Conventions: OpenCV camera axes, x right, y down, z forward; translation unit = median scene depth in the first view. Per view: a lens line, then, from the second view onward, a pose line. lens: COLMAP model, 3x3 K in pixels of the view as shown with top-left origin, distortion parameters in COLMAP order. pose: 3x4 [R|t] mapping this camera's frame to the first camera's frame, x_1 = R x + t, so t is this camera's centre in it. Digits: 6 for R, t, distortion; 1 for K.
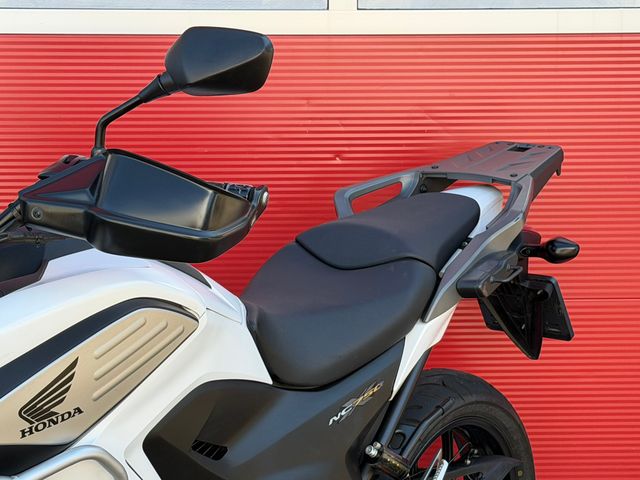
lens RADIAL K [[1510.6, 0, 320.0], [0, 1510.6, 240.0], [0, 0, 1]] dist [0.097393, 0.593380]
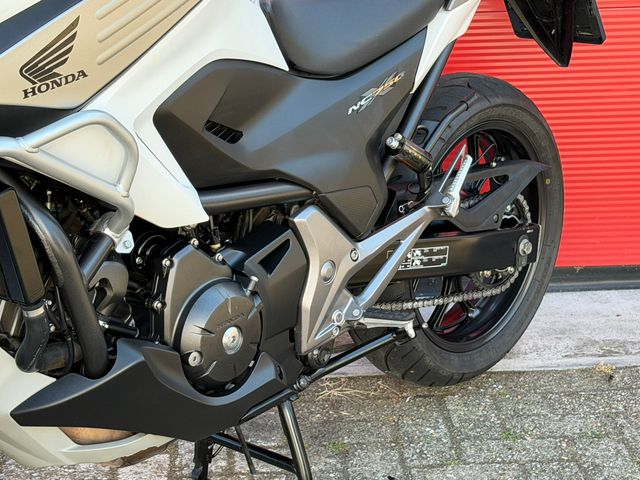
lens RADIAL K [[1510.6, 0, 320.0], [0, 1510.6, 240.0], [0, 0, 1]] dist [0.097393, 0.593380]
pose [[0.999591, -0.013300, -0.025331, 0.010804], [0.016660, 0.990370, 0.137440, 0.065543], [0.023260, -0.137806, 0.990186, 0.026767]]
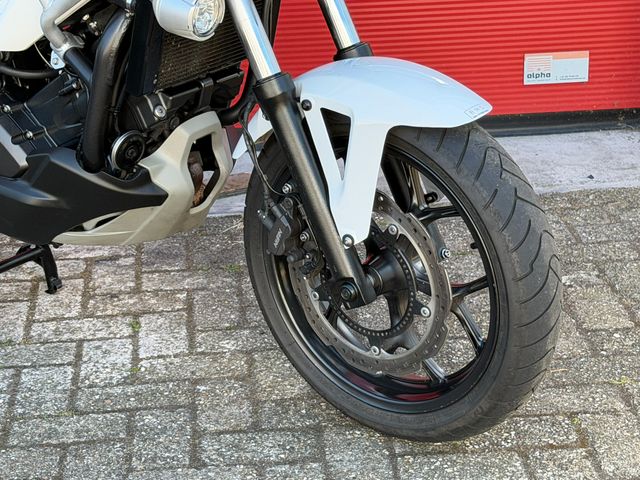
lens RADIAL K [[1510.6, 0, 320.0], [0, 1510.6, 240.0], [0, 0, 1]] dist [0.097393, 0.593380]
pose [[0.999325, -0.035676, 0.008705, 0.054065], [0.033301, 0.980296, 0.194709, 0.103338], [-0.015480, -0.194288, 0.980822, -0.116607]]
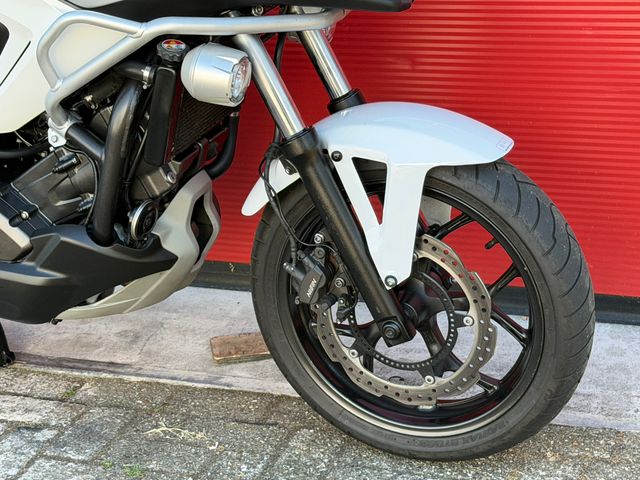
lens RADIAL K [[1425.2, 0, 318.8], [0, 1425.2, 259.6], [0, 0, 1]] dist [0.123685, 0.218525]
pose [[0.958432, -0.164614, 0.233045, -0.161597], [0.110184, 0.966962, 0.229878, 0.059697], [-0.263187, -0.194644, 0.944905, -0.053437]]
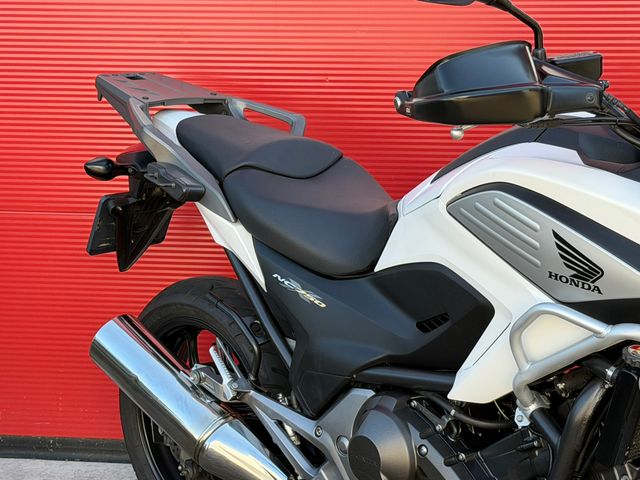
lens RADIAL K [[1510.6, 0, 320.0], [0, 1510.6, 240.0], [0, 0, 1]] dist [0.097393, 0.593380]
pose [[0.981674, 0.035451, -0.187240, -0.048126], [-0.030877, 0.999151, 0.027285, 0.038453], [0.188048, -0.021004, 0.981935, -0.119648]]
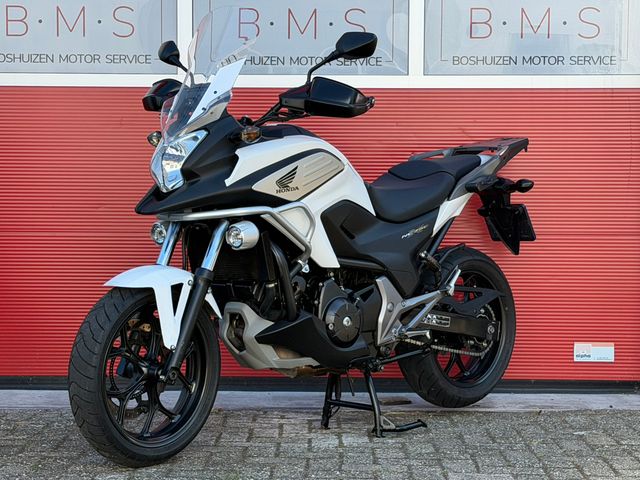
lens RADIAL K [[1510.6, 0, 320.0], [0, 1510.6, 240.0], [0, 0, 1]] dist [0.097393, 0.593380]
pose [[0.997314, 0.007102, -0.072901, 0.044418], [-0.017419, 0.989731, -0.141876, 0.411735], [0.071144, 0.142765, 0.987196, -1.075561]]
